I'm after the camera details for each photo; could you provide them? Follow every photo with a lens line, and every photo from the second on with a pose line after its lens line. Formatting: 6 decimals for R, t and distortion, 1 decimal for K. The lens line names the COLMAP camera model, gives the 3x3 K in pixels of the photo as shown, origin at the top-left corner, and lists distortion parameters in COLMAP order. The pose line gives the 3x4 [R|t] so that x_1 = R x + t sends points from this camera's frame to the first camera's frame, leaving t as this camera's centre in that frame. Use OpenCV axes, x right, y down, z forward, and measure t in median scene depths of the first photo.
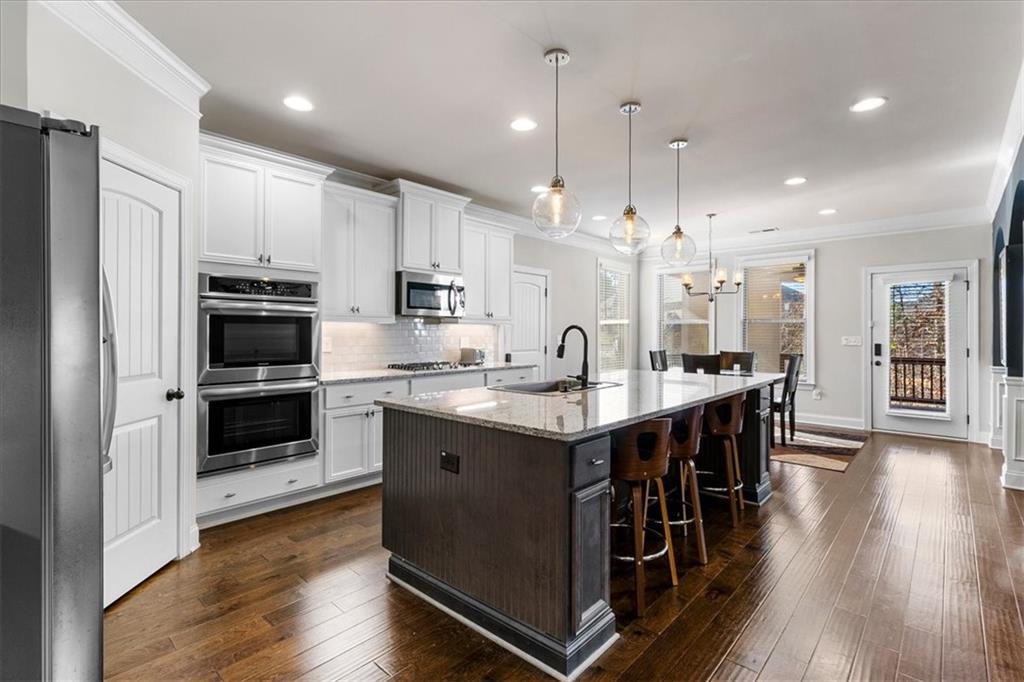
lens RADIAL K [[492.5, 0, 520.5], [0, 492.5, 335.9], [0, 0, 1]] dist [0.005747, 0.000222]
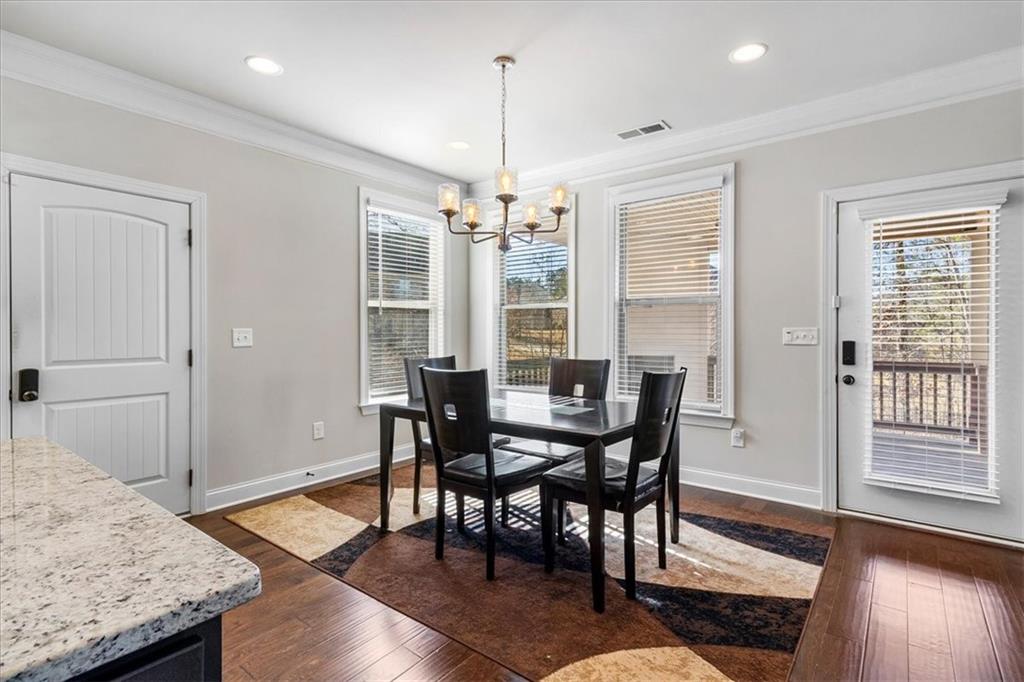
lens RADIAL K [[492.5, 0, 526.6], [0, 492.5, 344.4], [0, 0, 1]] dist [0.005747, 0.000222]
pose [[0.997321, -0.006116, 0.072894, 0.408208], [0.004910, 0.999848, 0.016706, 0.010326], [-0.072985, -0.016303, 0.997200, 0.593607]]
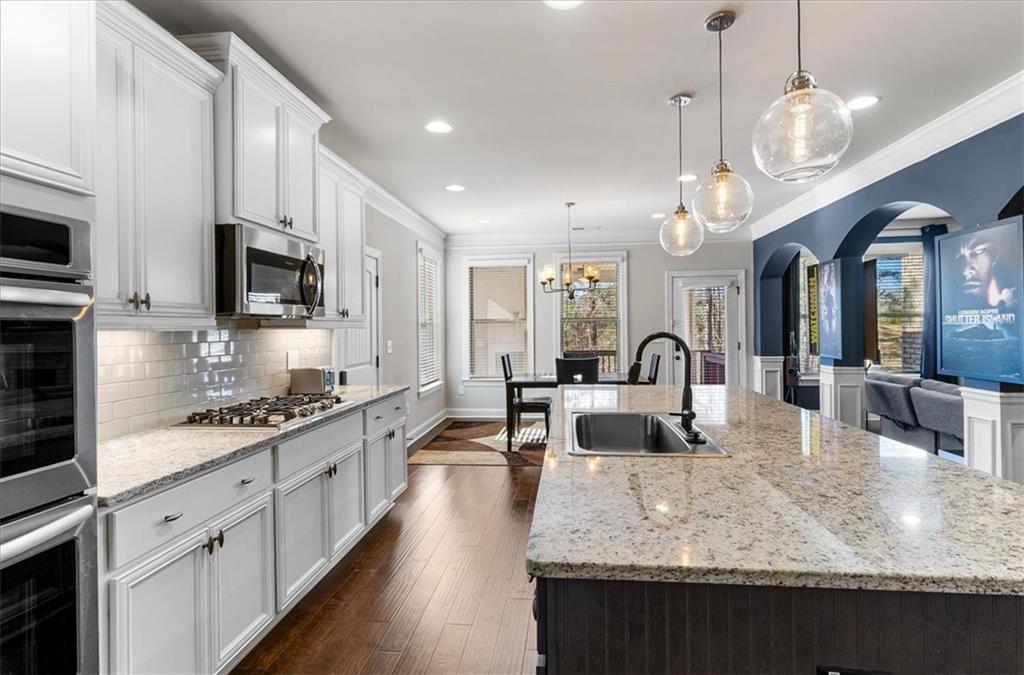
lens RADIAL K [[494.4, 0, 520.1], [0, 494.4, 331.0], [0, 0, 1]] dist [0.004993, 0.000327]
pose [[0.809369, -0.017169, 0.587049, -0.246243], [0.019449, 0.999808, 0.002425, -0.016966], [-0.586978, 0.009455, 0.809548, 0.351295]]
